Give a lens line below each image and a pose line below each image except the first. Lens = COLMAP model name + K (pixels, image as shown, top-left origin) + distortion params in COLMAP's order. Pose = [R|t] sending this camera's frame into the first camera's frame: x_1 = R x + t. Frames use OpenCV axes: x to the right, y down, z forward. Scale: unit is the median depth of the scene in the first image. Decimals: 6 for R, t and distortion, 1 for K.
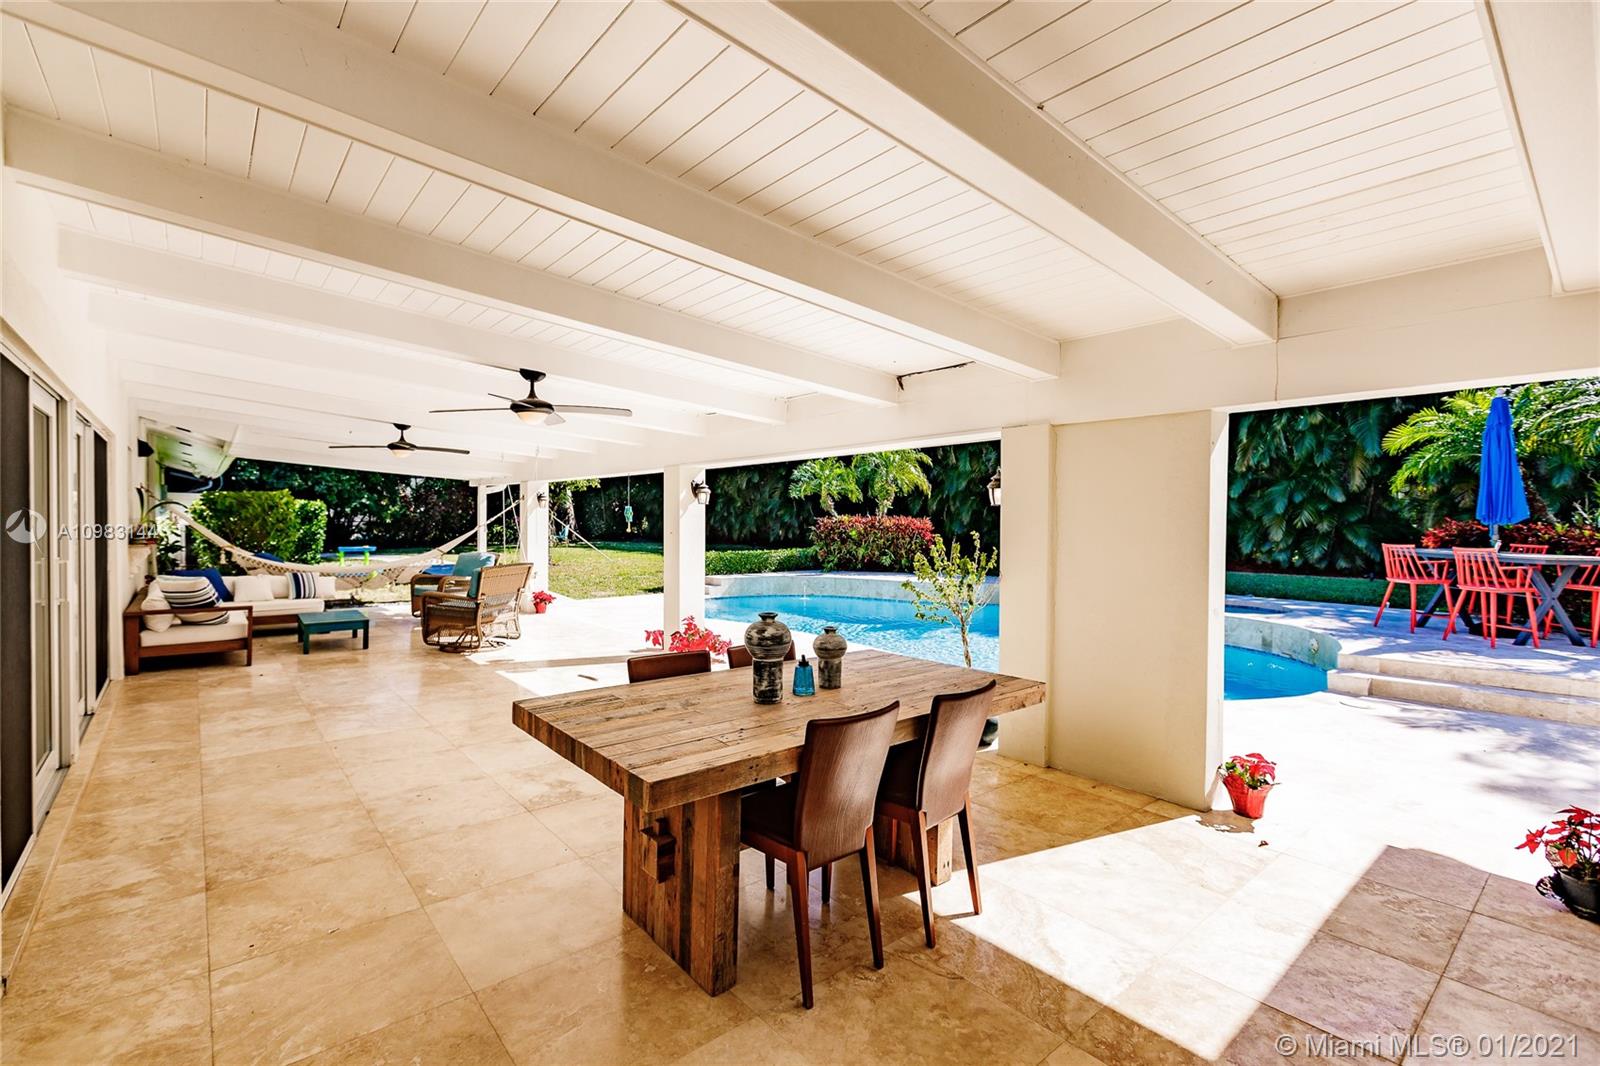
lens RADIAL K [[707.1, 0, 790.2], [0, 707.1, 524.9], [0, 0, 1]] dist [-0.001209, 0.001038]
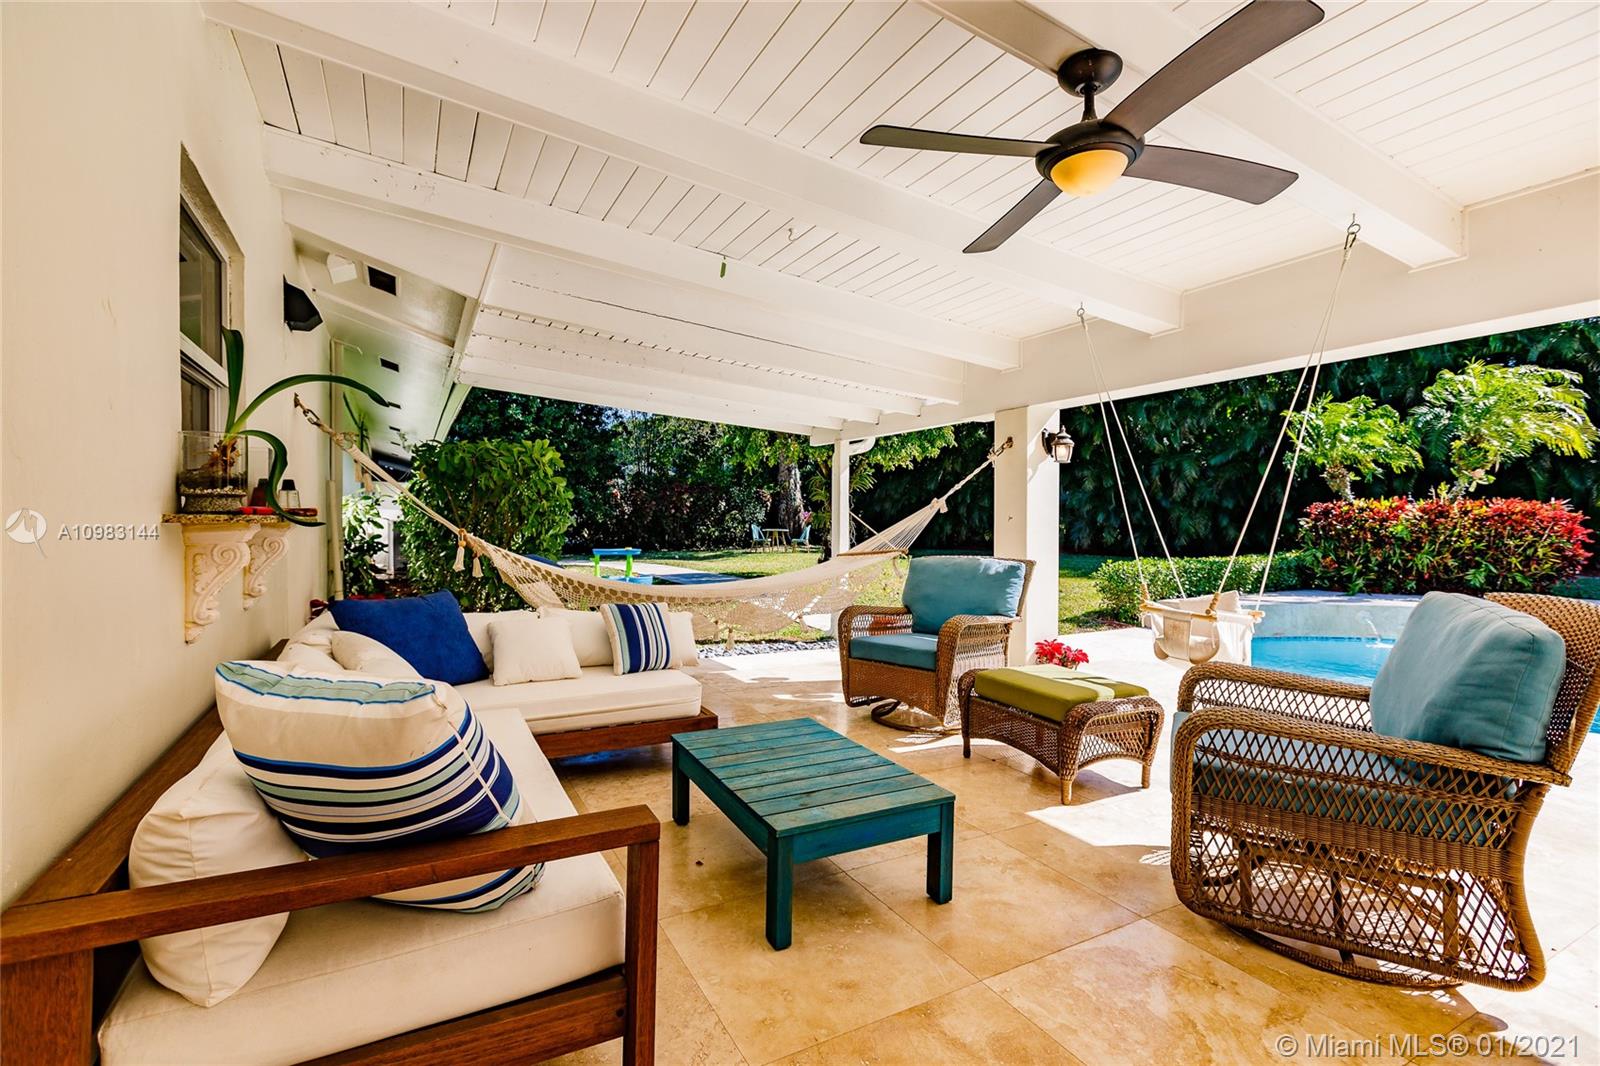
lens RADIAL K [[707.1, 0, 792.7], [0, 707.1, 527.9], [0, 0, 1]] dist [-0.001209, 0.001038]
pose [[0.980477, -0.001669, -0.196626, -0.564946], [0.000337, 0.999977, -0.006807, 0.029540], [0.196633, 0.006608, 0.980455, 0.672324]]
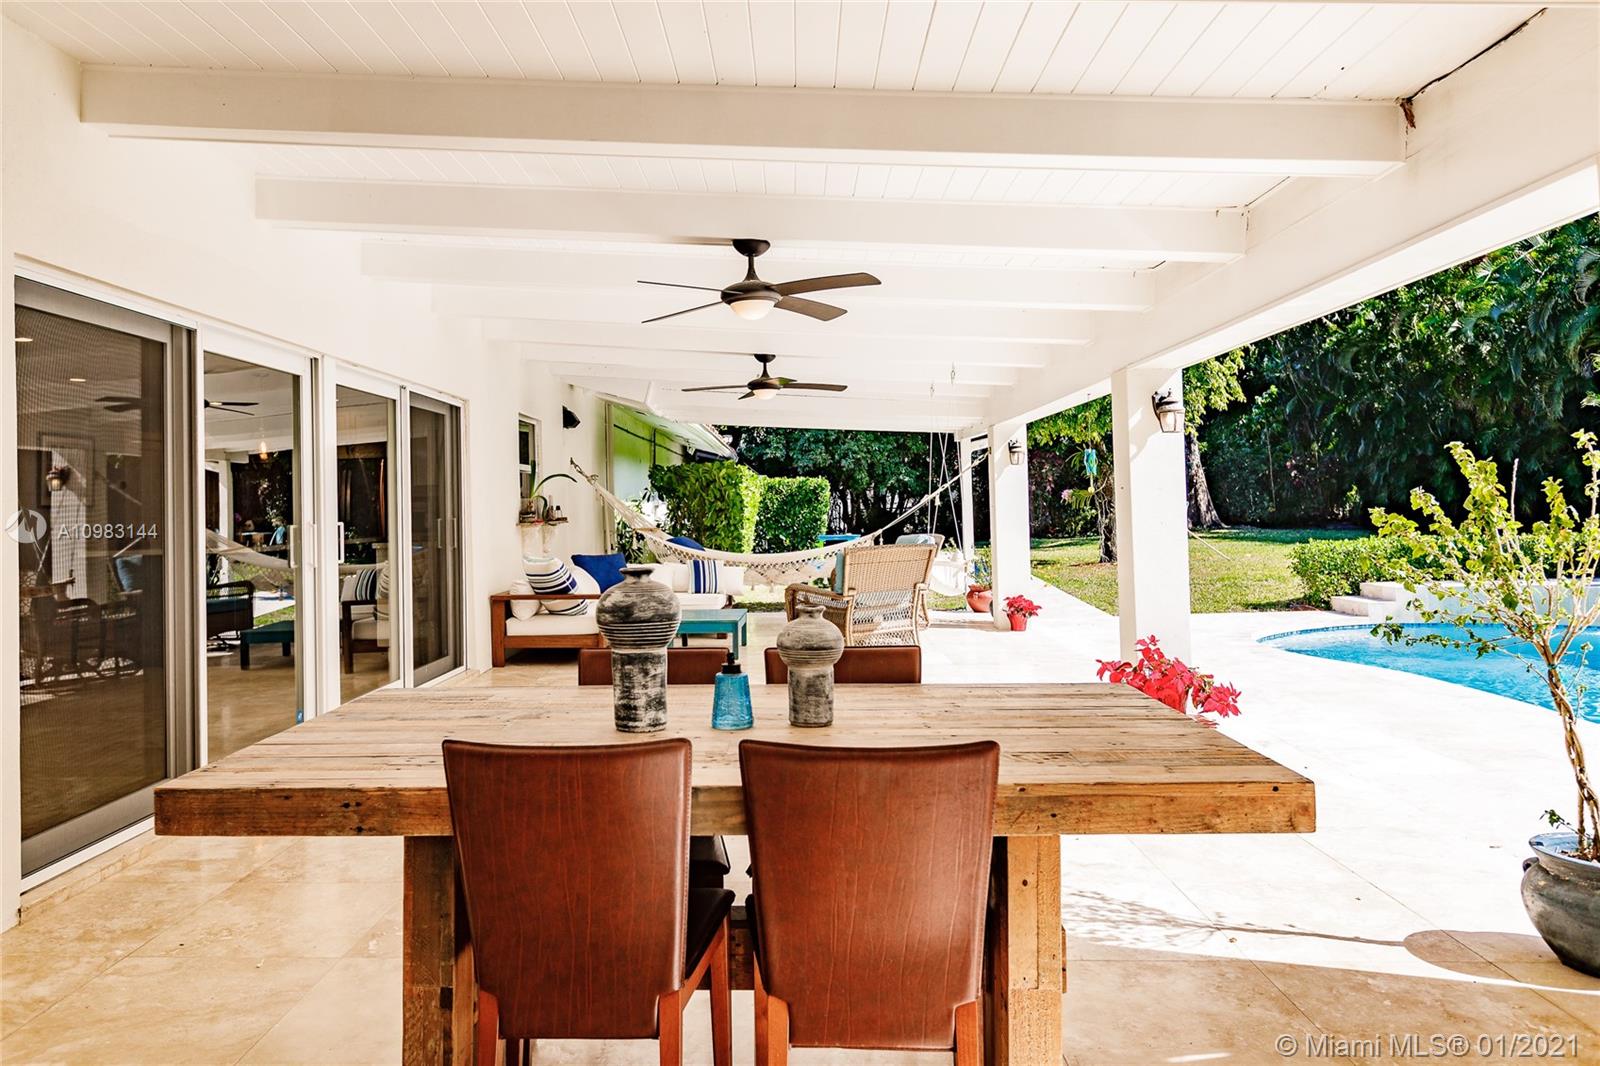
lens RADIAL K [[1113.6, 0, 758.4], [0, 1113.6, 474.6], [0, 0, 1]] dist [0.003287, -0.004339]
pose [[0.739852, -0.047474, -0.671093, 0.200672], [0.024967, 0.998758, -0.043129, 0.029619], [0.672307, 0.015154, 0.740118, 0.134611]]
